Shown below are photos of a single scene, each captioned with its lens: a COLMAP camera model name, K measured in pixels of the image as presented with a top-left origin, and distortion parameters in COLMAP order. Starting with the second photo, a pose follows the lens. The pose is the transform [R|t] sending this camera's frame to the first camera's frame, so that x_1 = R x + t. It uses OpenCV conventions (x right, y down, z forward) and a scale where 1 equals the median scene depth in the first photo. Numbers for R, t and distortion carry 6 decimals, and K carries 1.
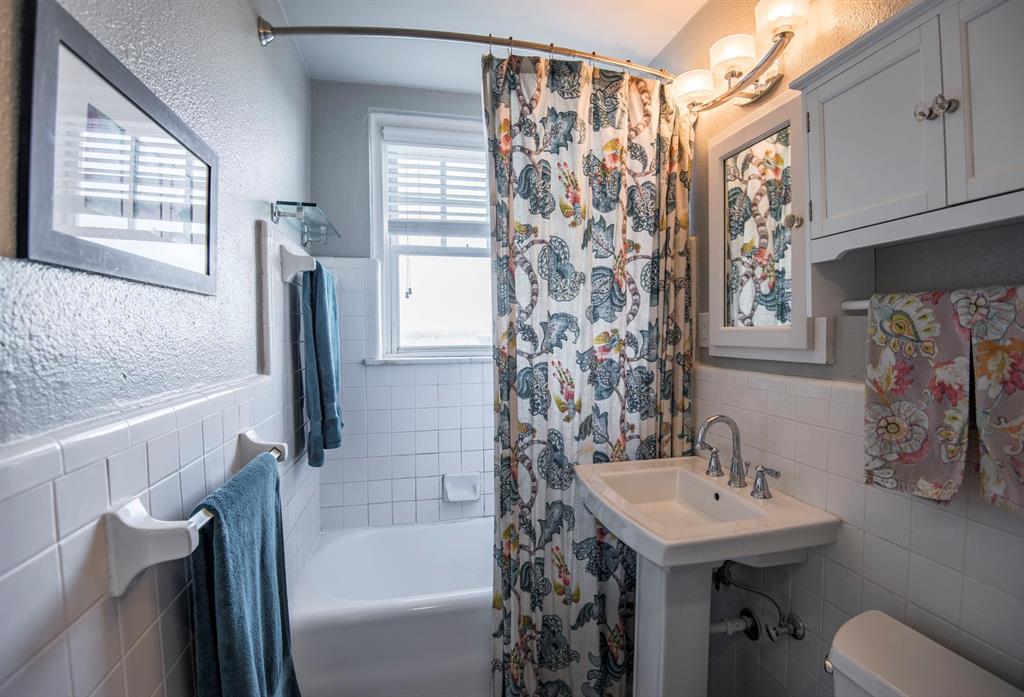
lens RADIAL K [[481.0, 0, 513.9], [0, 481.0, 350.2], [0, 0, 1]] dist [-0.000242, -0.022836]
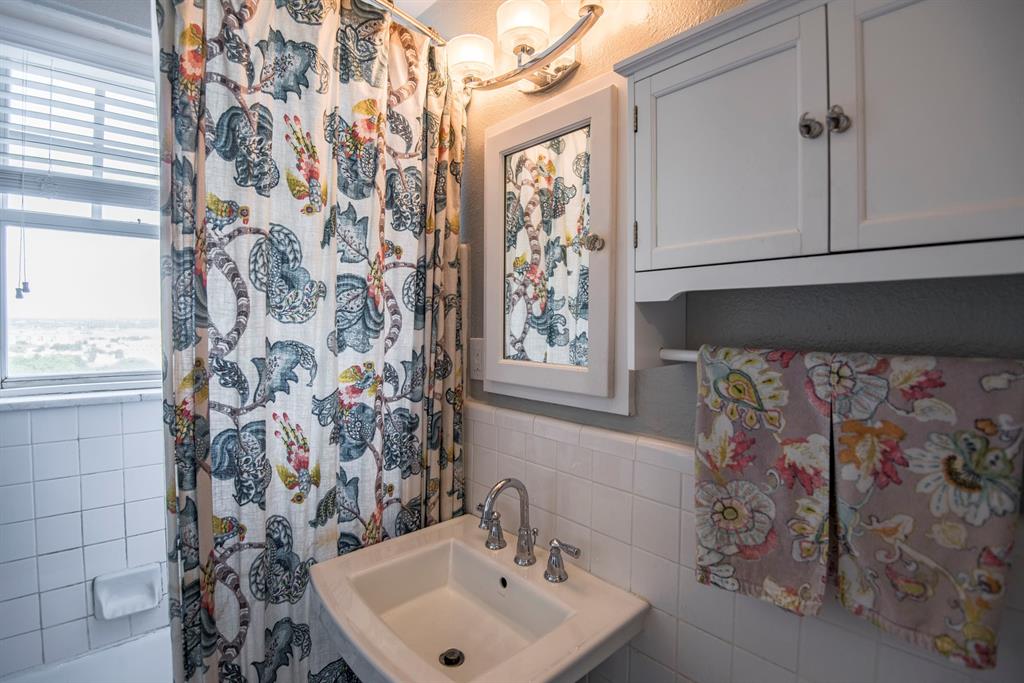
lens RADIAL K [[479.8, 0, 497.0], [0, 479.8, 337.7], [0, 0, 1]] dist [-0.001688, -0.032448]
pose [[0.874915, 0.003496, 0.484263, 0.030434], [-0.000461, 0.999979, -0.006387, -0.078909], [-0.484276, 0.005365, 0.874899, 0.285876]]
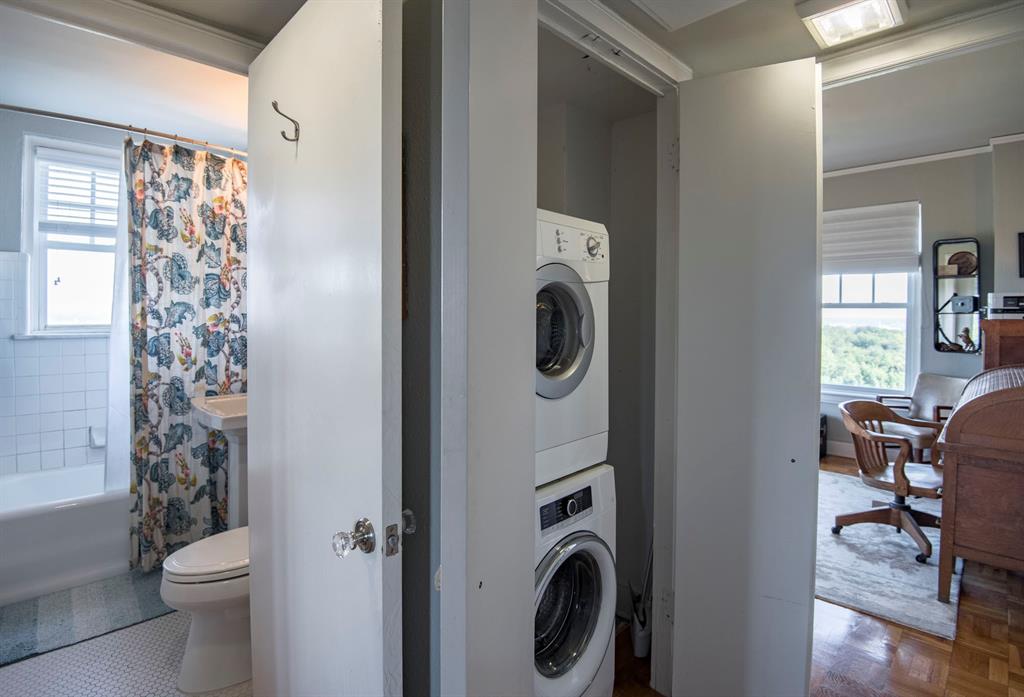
lens RADIAL K [[514.6, 0, 509.6], [0, 514.6, 321.2], [0, 0, 1]] dist [-0.004343, -0.031223]
pose [[0.854444, 0.004679, 0.519523, 0.148961], [0.009029, 0.999675, -0.023854, 0.036236], [-0.519466, 0.025073, 0.854123, -0.999668]]
